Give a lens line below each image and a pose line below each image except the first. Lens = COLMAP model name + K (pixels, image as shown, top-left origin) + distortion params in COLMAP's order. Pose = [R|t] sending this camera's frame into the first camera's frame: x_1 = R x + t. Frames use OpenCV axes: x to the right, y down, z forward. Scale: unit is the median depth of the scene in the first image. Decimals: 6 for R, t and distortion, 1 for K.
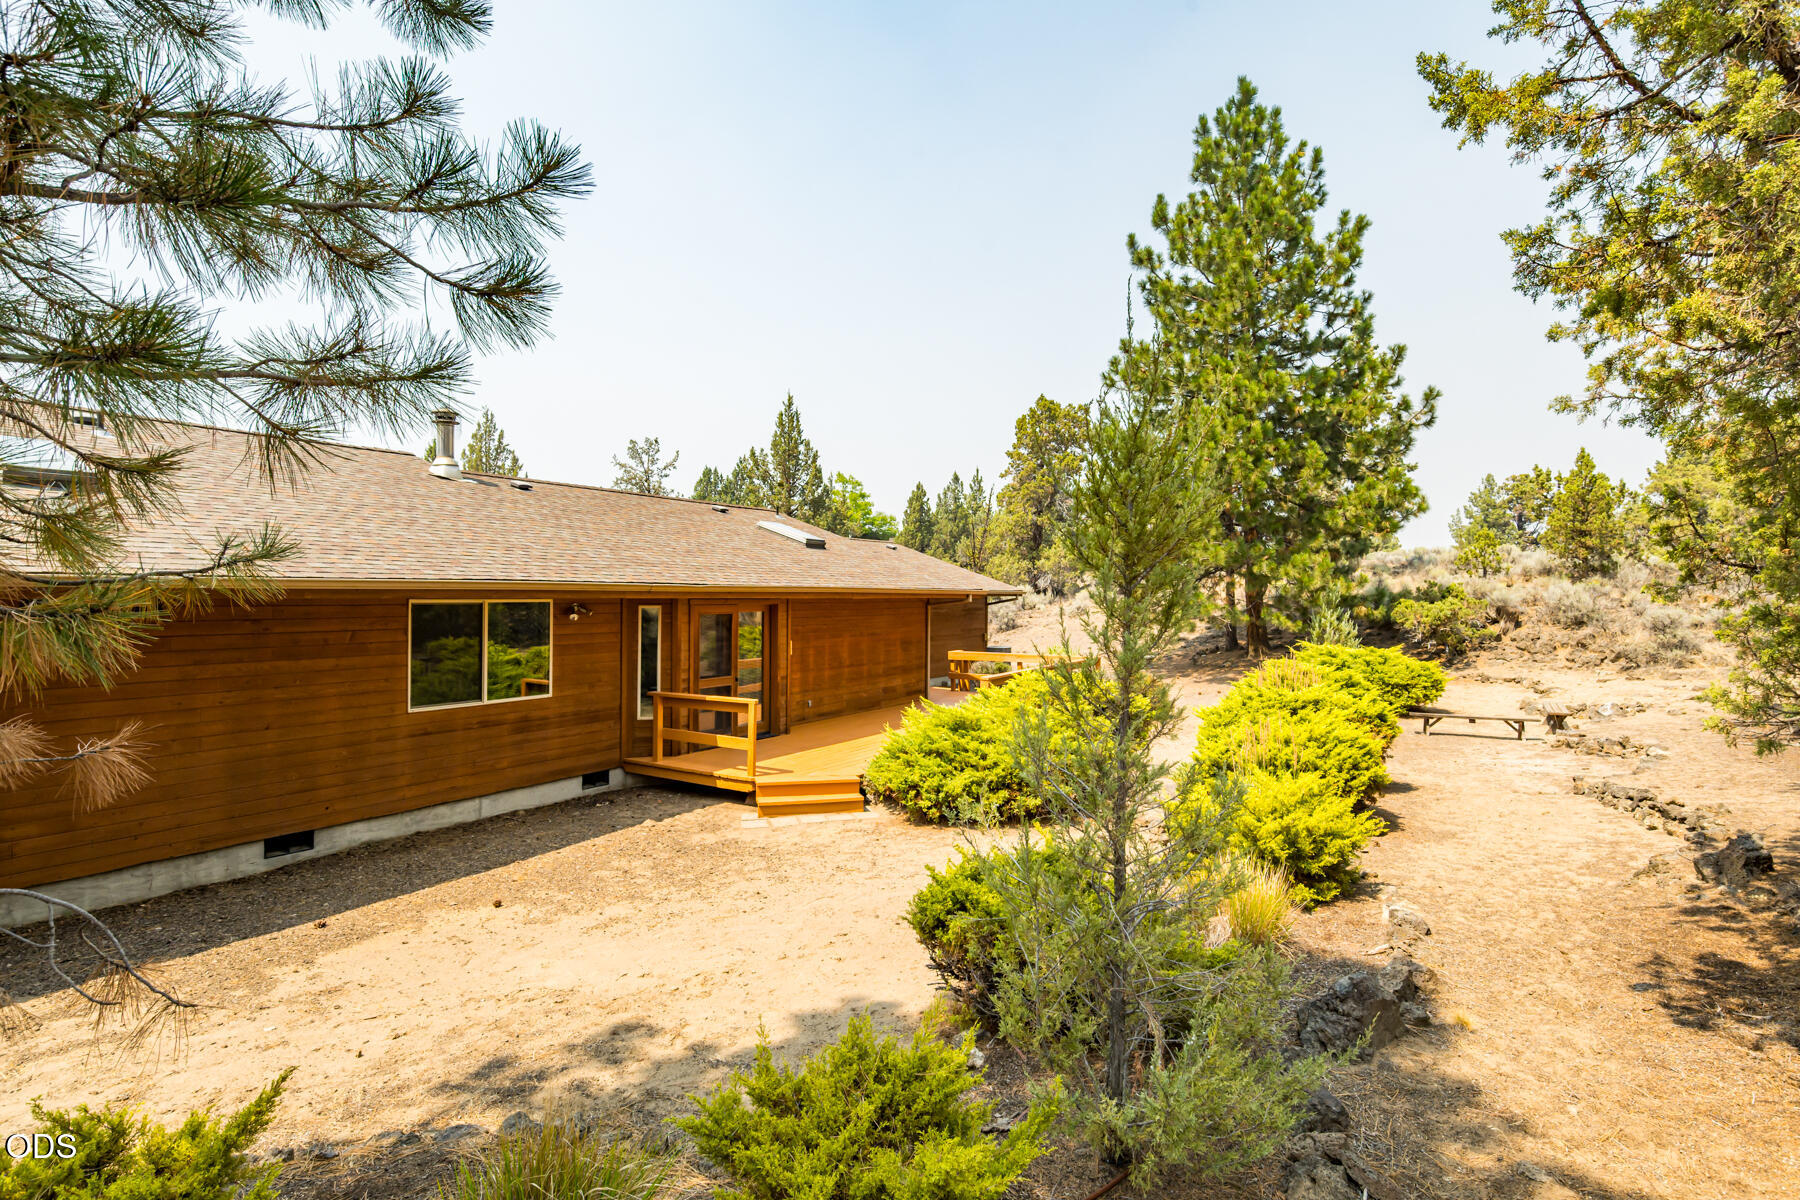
lens RADIAL K [[911.0, 0, 898.1], [0, 911.0, 595.0], [0, 0, 1]] dist [-0.017465, 0.007995]
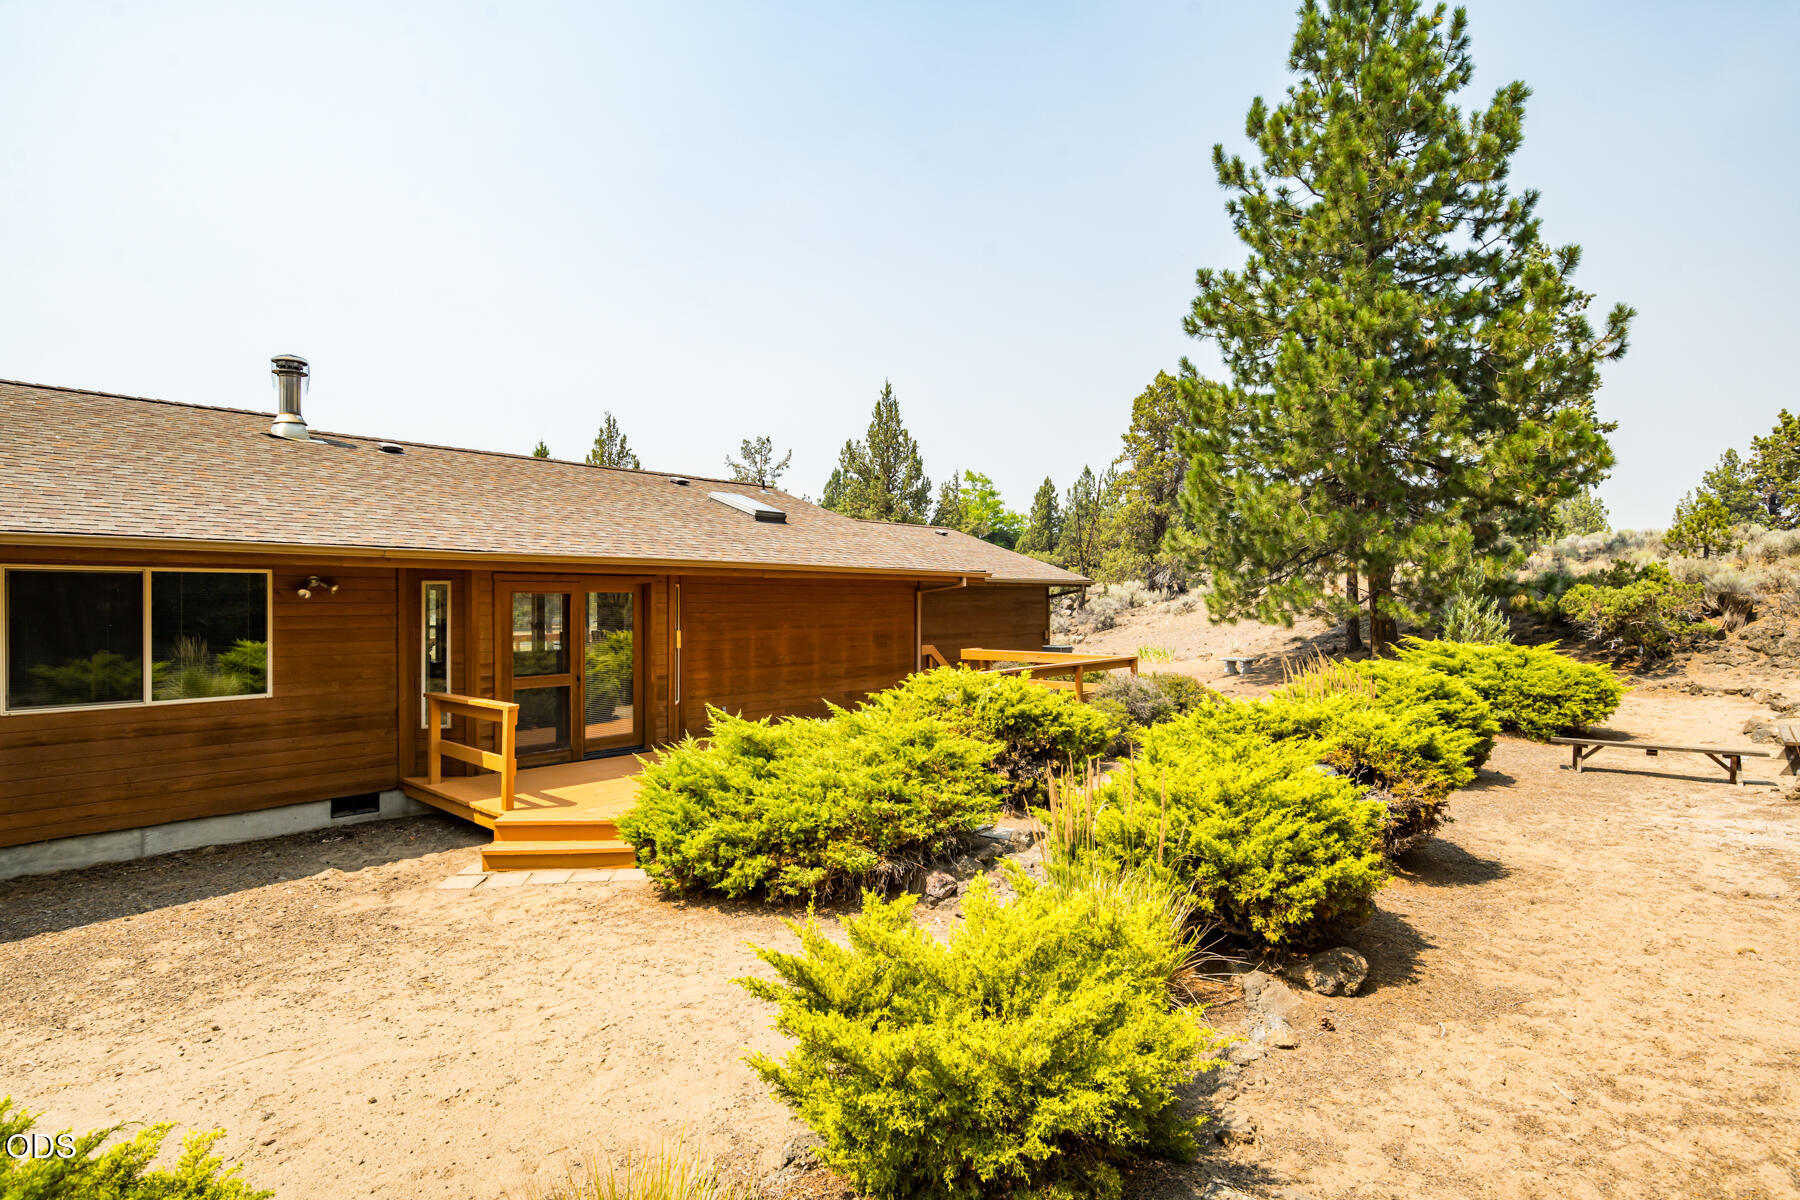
lens RADIAL K [[911.0, 0, 897.6], [0, 911.0, 605.6], [0, 0, 1]] dist [-0.017465, 0.007995]
pose [[0.985502, -0.004068, -0.169614, 0.116303], [0.005173, 0.999968, 0.006071, 0.014268], [0.169584, -0.006861, 0.985492, 0.146886]]
